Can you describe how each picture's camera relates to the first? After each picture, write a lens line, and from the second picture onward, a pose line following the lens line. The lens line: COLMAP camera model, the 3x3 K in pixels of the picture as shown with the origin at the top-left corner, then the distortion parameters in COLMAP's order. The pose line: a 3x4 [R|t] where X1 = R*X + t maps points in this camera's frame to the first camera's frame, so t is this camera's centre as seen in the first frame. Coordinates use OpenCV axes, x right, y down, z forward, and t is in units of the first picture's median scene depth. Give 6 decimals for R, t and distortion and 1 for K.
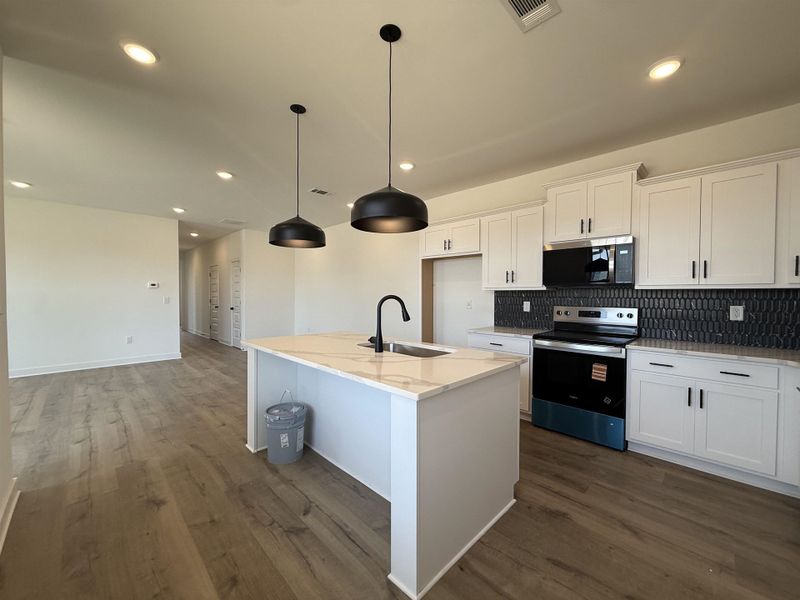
lens RADIAL K [[319.6, 0, 400.0], [0, 319.6, 293.4], [0, 0, 1]] dist [0.001317, 0.001001]
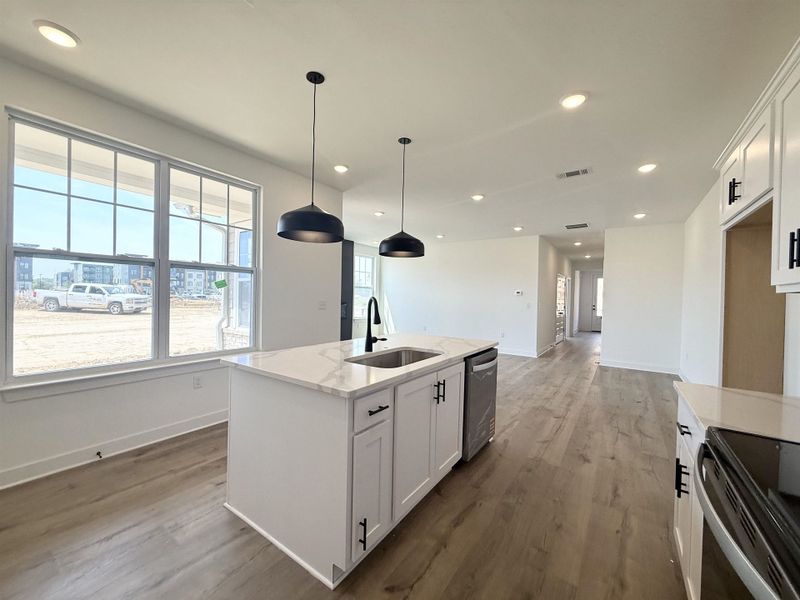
lens RADIAL K [[319.6, 0, 398.2], [0, 319.6, 296.3], [0, 0, 1]] dist [0.001317, 0.001001]
pose [[0.174029, -0.004214, -0.984732, 0.935600], [-0.019836, 0.999773, -0.007784, 0.009146], [0.984541, 0.020888, 0.173905, 0.870179]]
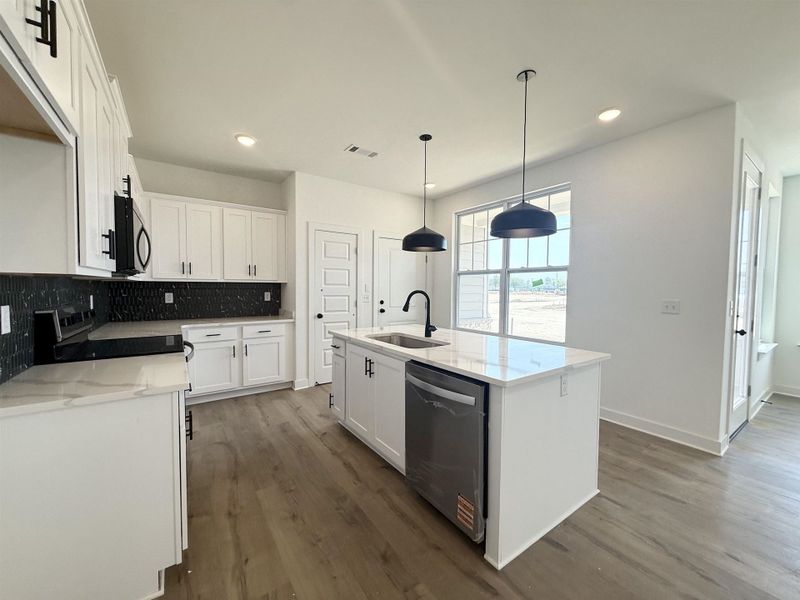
lens RADIAL K [[319.6, 0, 398.0], [0, 319.6, 299.7], [0, 0, 1]] dist [0.001317, 0.001001]
pose [[-0.984324, -0.020942, 0.175121, -0.157904], [-0.014874, 0.999245, 0.035890, -0.000389], [-0.175741, 0.032723, -0.983892, 2.125439]]
